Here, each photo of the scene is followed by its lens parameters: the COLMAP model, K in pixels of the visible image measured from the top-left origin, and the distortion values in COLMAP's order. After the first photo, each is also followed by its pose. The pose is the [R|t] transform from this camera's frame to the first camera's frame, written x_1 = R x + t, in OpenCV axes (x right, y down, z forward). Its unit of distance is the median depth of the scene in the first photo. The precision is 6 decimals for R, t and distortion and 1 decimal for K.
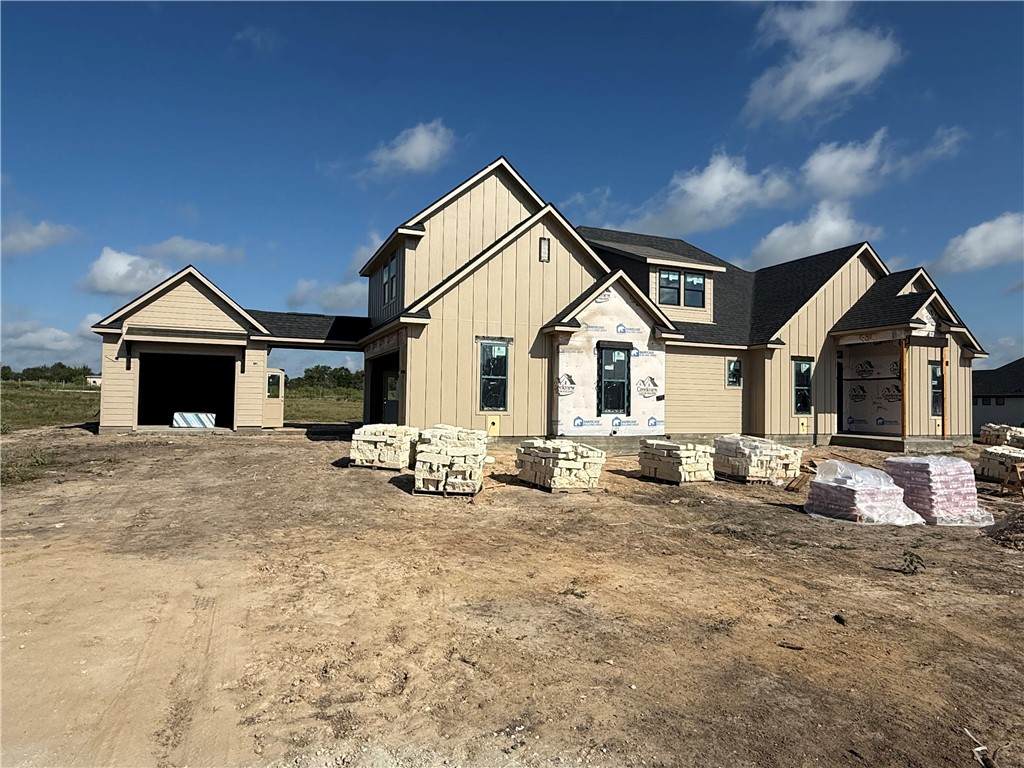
lens RADIAL K [[634.3, 0, 512.0], [0, 634.3, 384.0], [0, 0, 1]] dist [-0.000045, 0.000514]
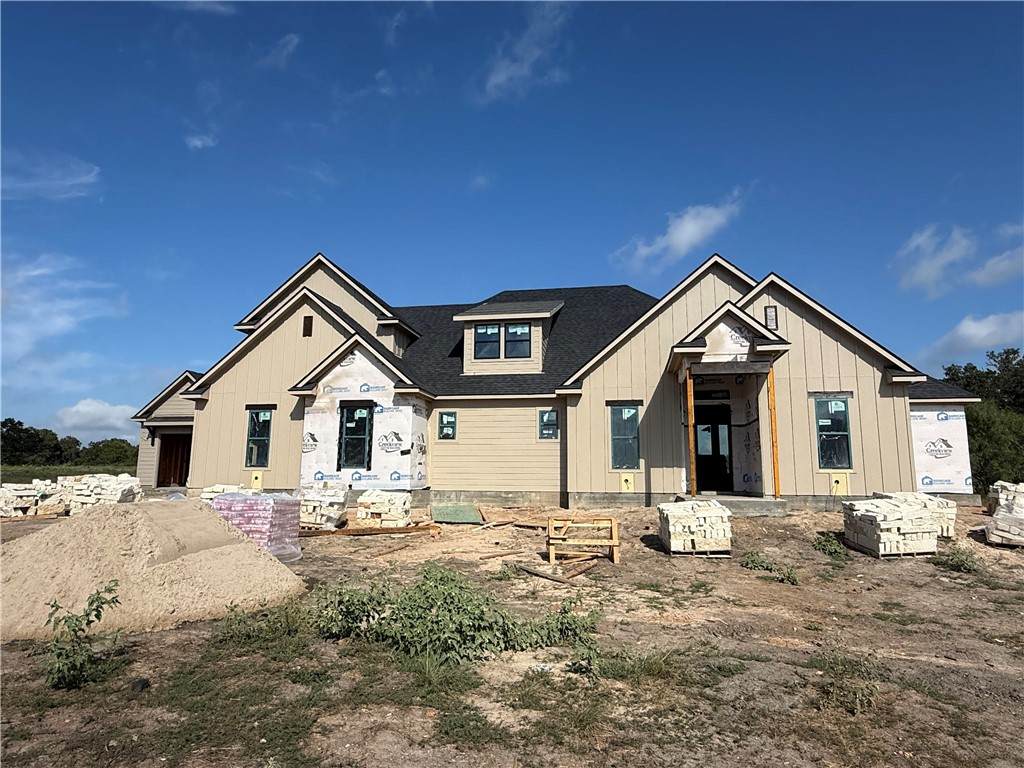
lens RADIAL K [[634.3, 0, 512.0], [0, 634.3, 384.0], [0, 0, 1]] dist [-0.000045, 0.000514]
pose [[0.834767, -0.092727, -0.542739, 0.883021], [0.021862, 0.990522, -0.135606, 0.051859], [0.550169, 0.101334, 0.828882, 0.231949]]
